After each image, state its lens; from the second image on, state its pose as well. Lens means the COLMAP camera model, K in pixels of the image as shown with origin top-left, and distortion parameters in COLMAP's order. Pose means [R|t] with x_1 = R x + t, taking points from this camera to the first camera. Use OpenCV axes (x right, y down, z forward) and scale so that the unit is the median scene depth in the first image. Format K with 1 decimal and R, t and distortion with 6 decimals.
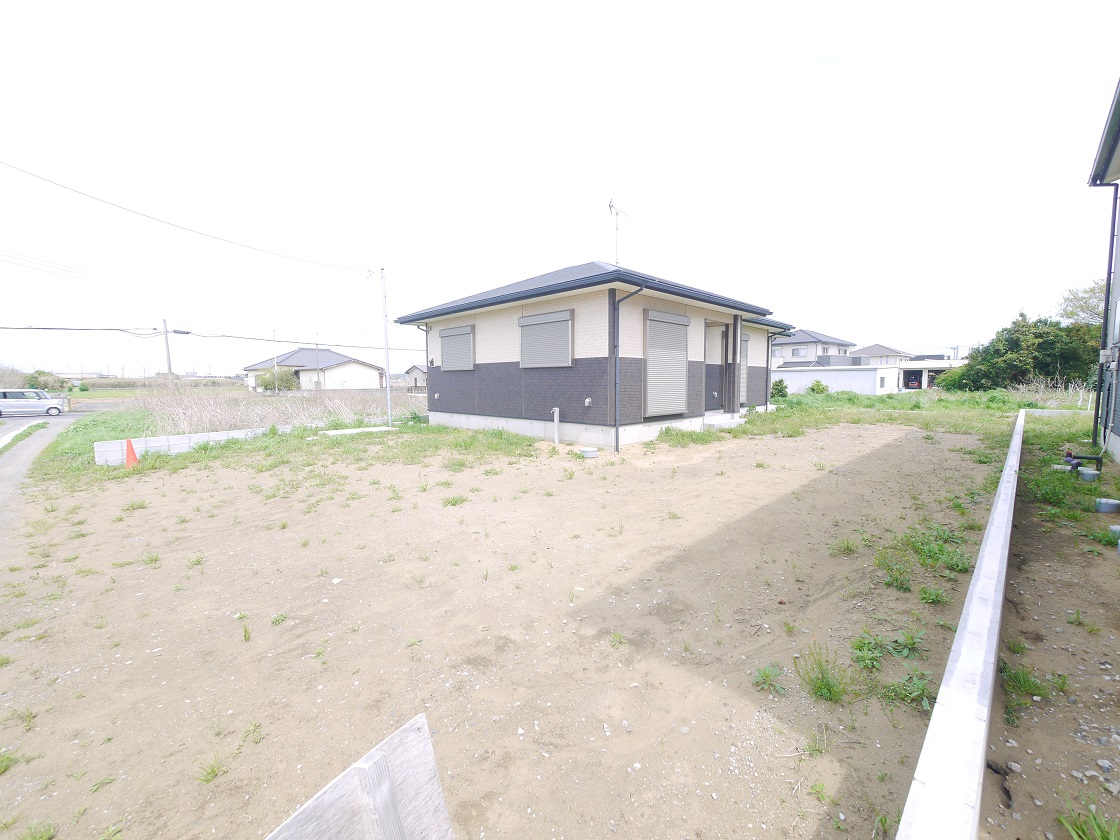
lens RADIAL K [[463.9, 0, 562.1], [0, 463.9, 419.5], [0, 0, 1]] dist [-0.007129, 0.000321]
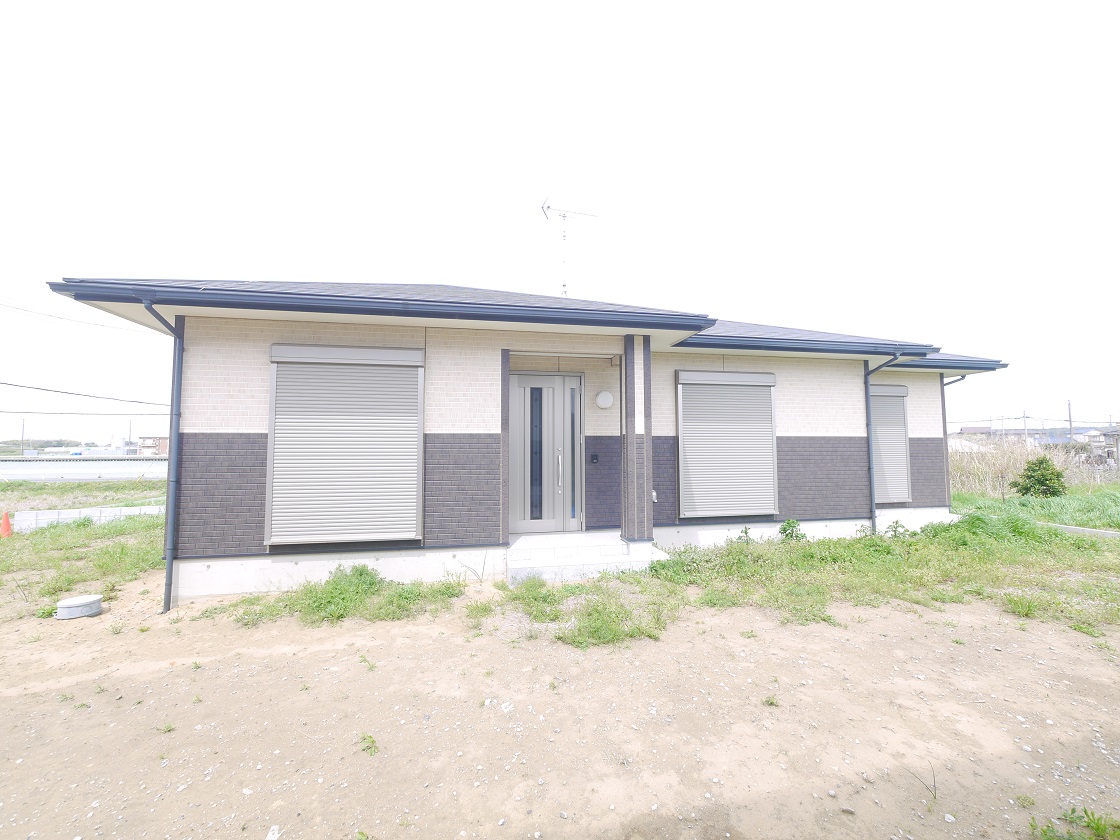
lens RADIAL K [[463.3, 0, 560.0], [0, 463.3, 420.0], [0, 0, 1]] dist [-0.004168, -0.000391]
pose [[0.830932, -0.031198, -0.555498, 0.602957], [-0.047720, 0.990751, -0.127025, -0.076414], [0.554323, 0.132058, 0.821758, 0.595432]]
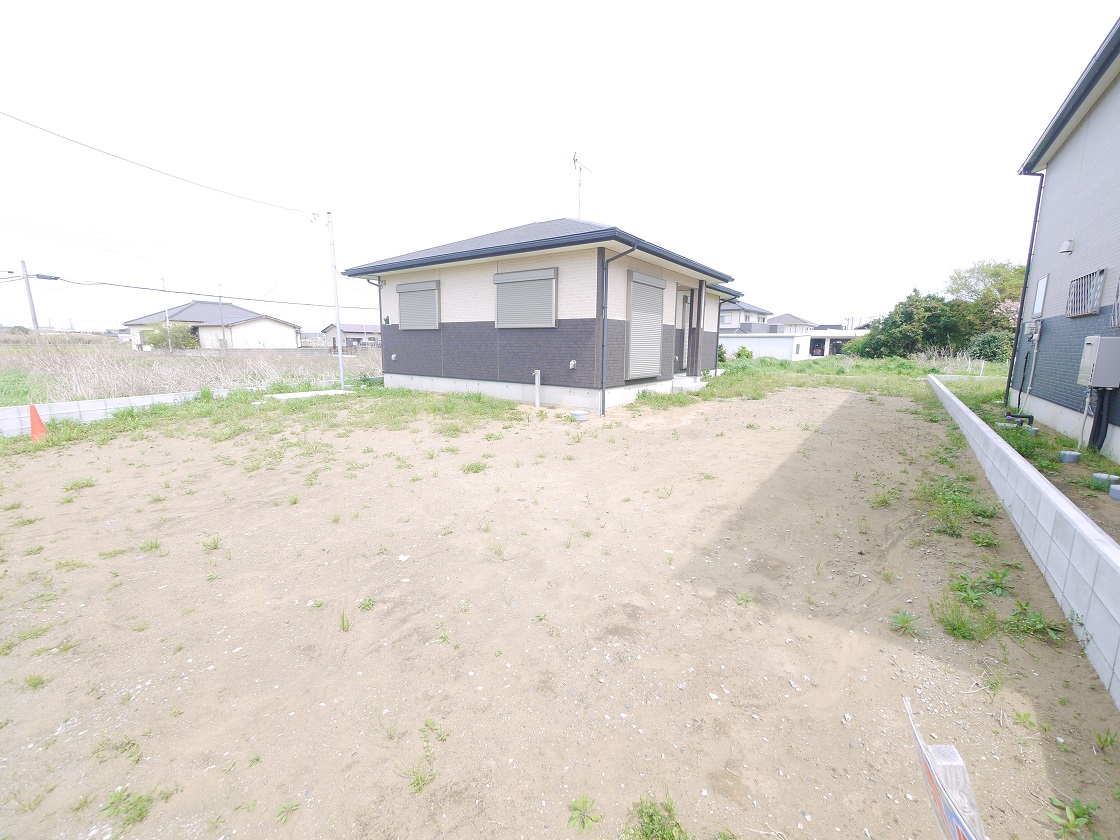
lens RADIAL K [[463.9, 0, 562.1], [0, 463.9, 419.5], [0, 0, 1]] dist [-0.007129, 0.000321]
pose [[0.986835, -0.010440, 0.161395, -0.098795], [-0.002237, 0.996938, 0.078162, 0.001404], [-0.161716, -0.077494, 0.983790, 0.022184]]
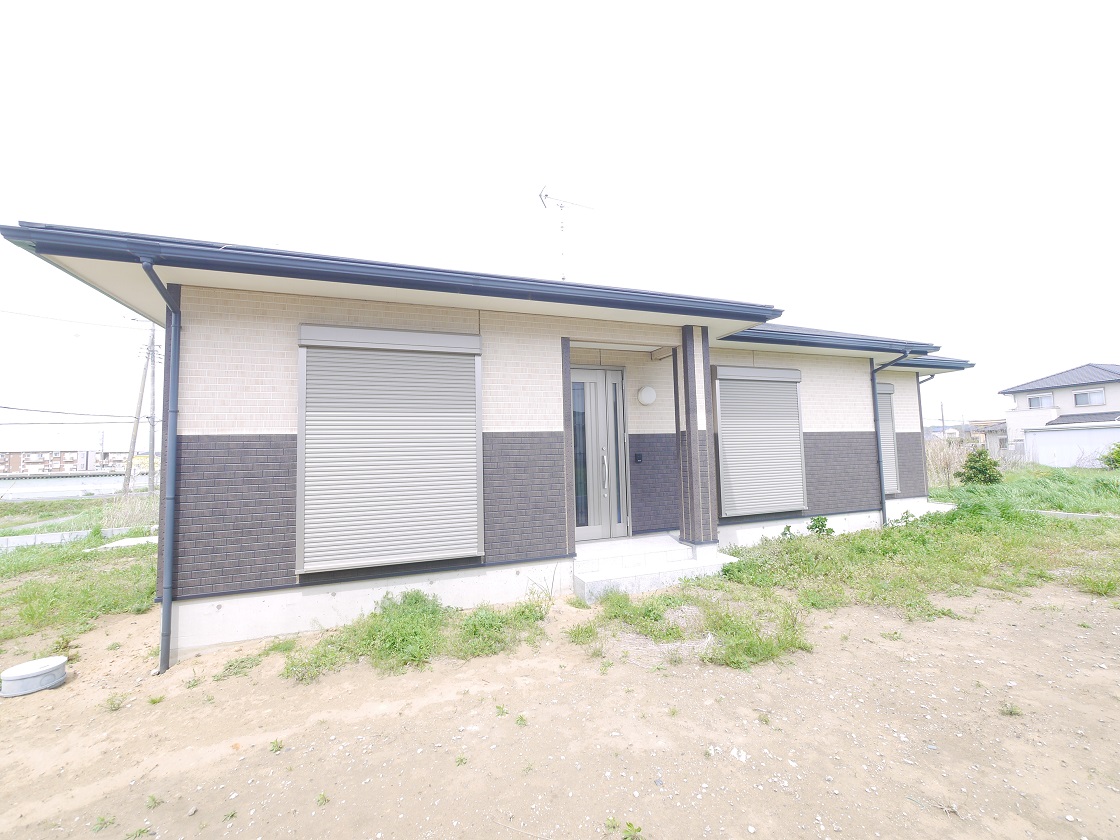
lens RADIAL K [[463.3, 0, 560.0], [0, 463.3, 420.0], [0, 0, 1]] dist [-0.004168, -0.000391]
pose [[0.910263, -0.046545, -0.411406, 0.461416], [-0.013849, 0.989682, -0.142611, -0.070050], [0.413799, 0.135511, 0.900226, 0.569161]]
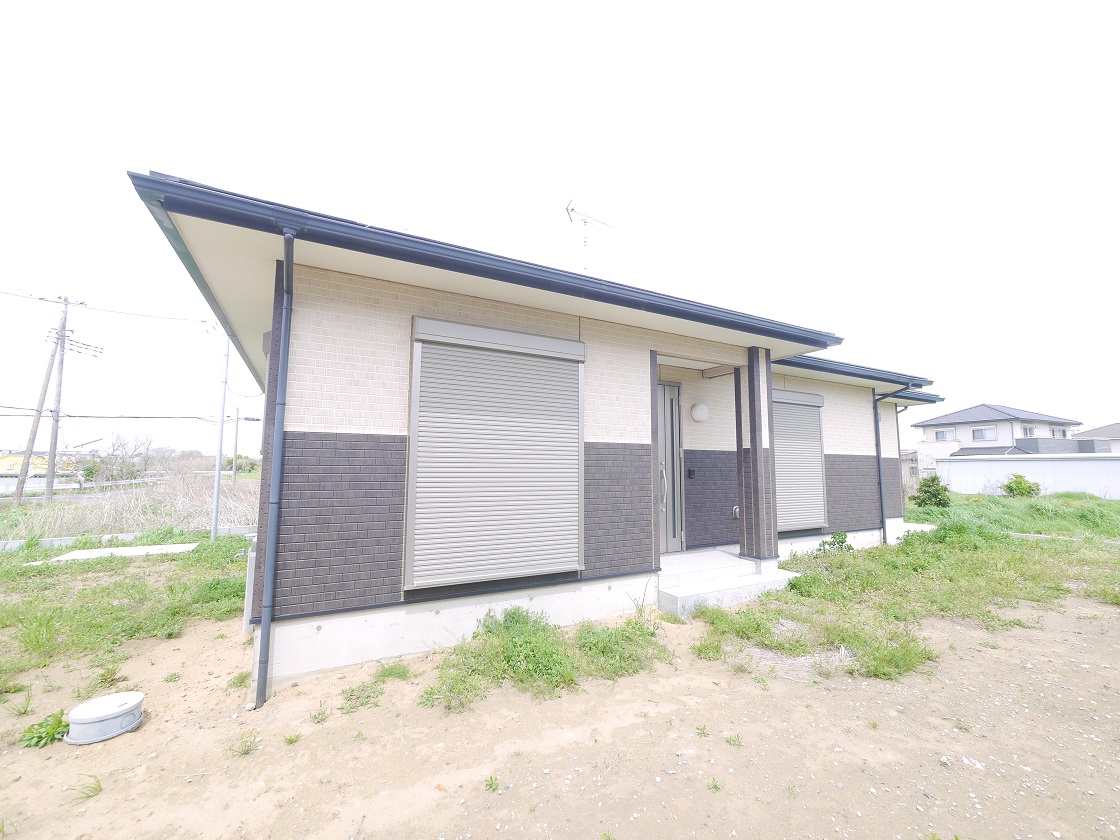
lens RADIAL K [[463.3, 0, 560.0], [0, 463.3, 420.0], [0, 0, 1]] dist [-0.004168, -0.000391]
pose [[0.959172, -0.017563, -0.282277, 0.330166], [-0.034607, 0.983281, -0.178775, -0.063582], [0.280698, 0.181245, 0.942528, 0.529348]]
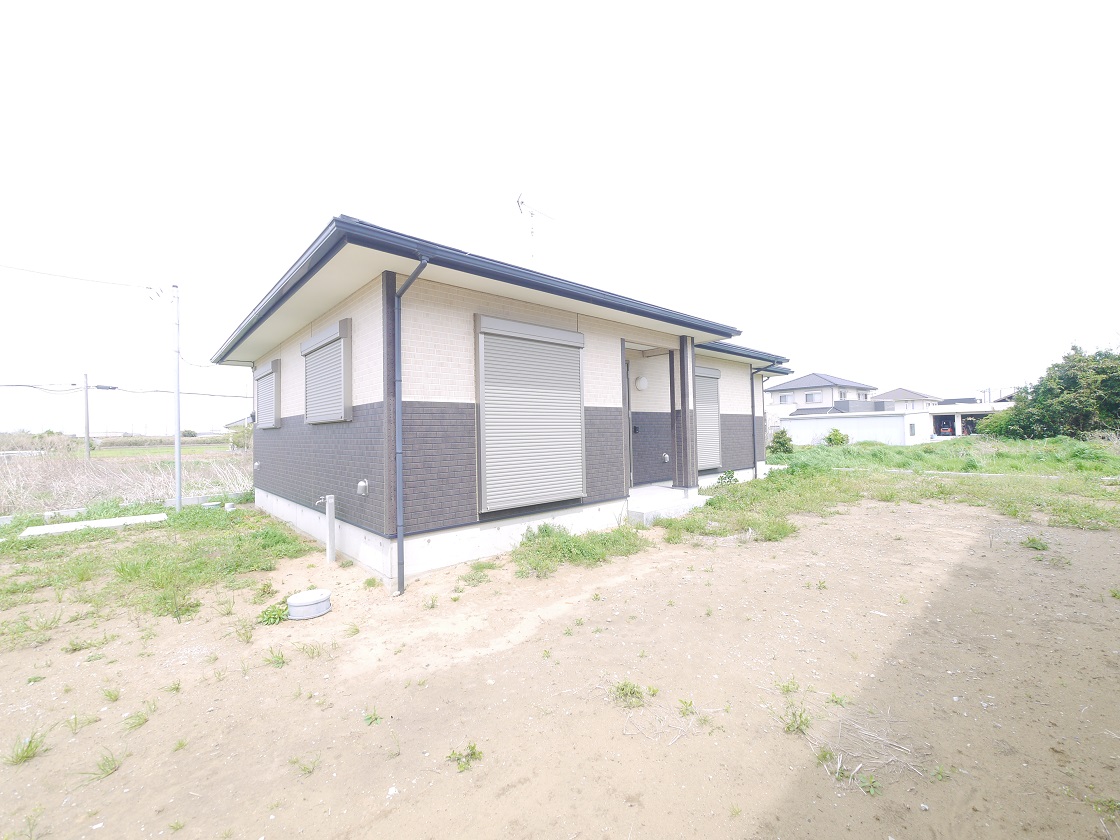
lens RADIAL K [[463.9, 0, 562.1], [0, 463.9, 419.5], [0, 0, 1]] dist [-0.007129, 0.000321]
pose [[0.999122, -0.017184, -0.038209, 0.237298], [0.012875, 0.993816, -0.110289, -0.042051], [0.039868, 0.109700, 0.993165, 0.375051]]
